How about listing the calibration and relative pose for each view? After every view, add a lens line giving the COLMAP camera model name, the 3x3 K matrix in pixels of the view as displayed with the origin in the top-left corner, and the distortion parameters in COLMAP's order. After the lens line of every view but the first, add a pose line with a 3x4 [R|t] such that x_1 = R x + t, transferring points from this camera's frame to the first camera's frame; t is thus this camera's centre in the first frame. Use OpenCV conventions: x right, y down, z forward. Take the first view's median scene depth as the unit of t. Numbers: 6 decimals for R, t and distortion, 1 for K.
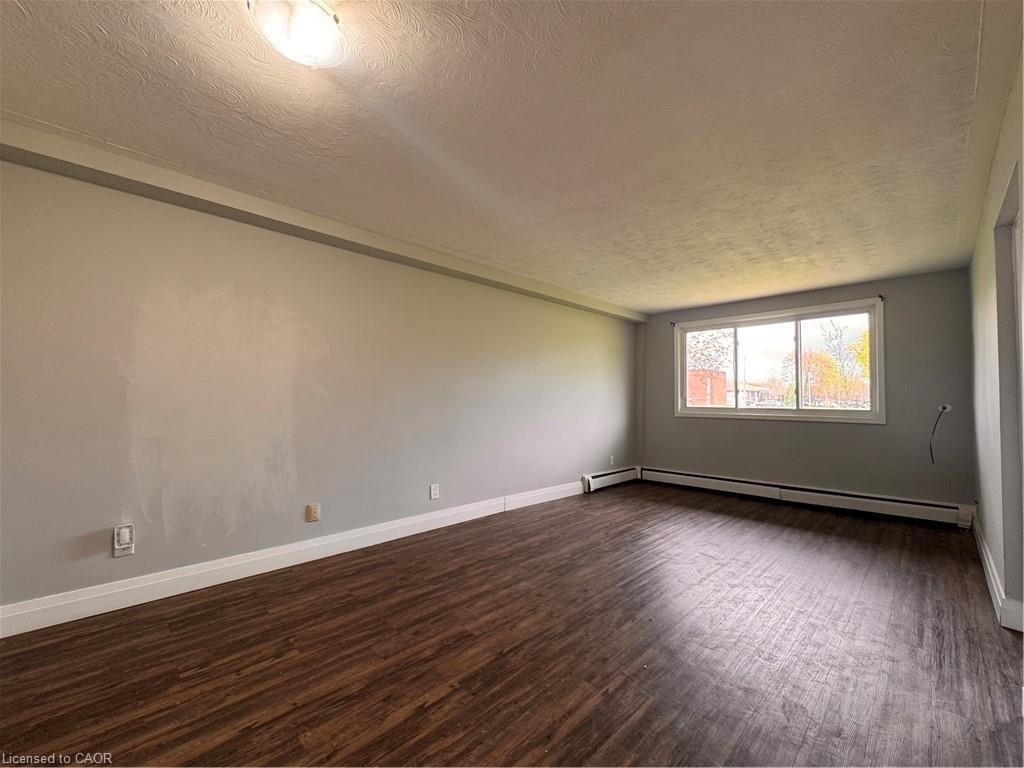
lens RADIAL K [[408.5, 0, 514.8], [0, 408.5, 389.9], [0, 0, 1]] dist [-0.002108, 0.000672]
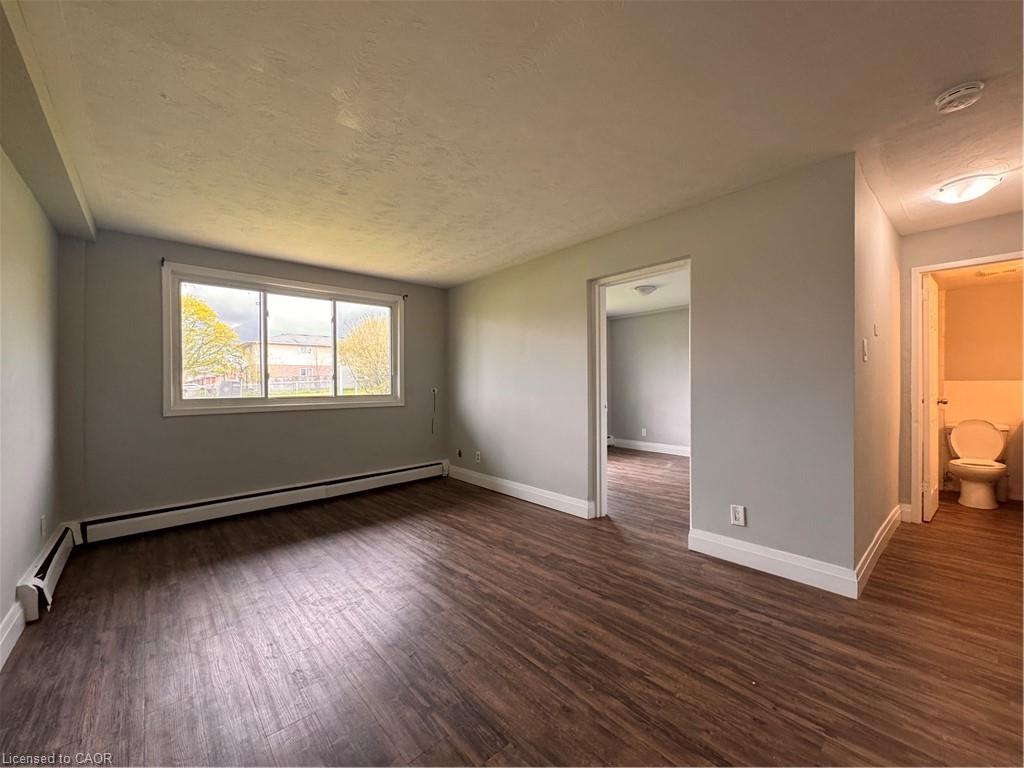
lens RADIAL K [[408.5, 0, 508.0], [0, 408.5, 382.2], [0, 0, 1]] dist [-0.002108, 0.000672]
pose [[0.043508, -0.000650, 0.999053, -0.238608], [-0.011237, 0.999936, 0.001139, 0.011248], [-0.998990, -0.011276, 0.043498, 0.607710]]
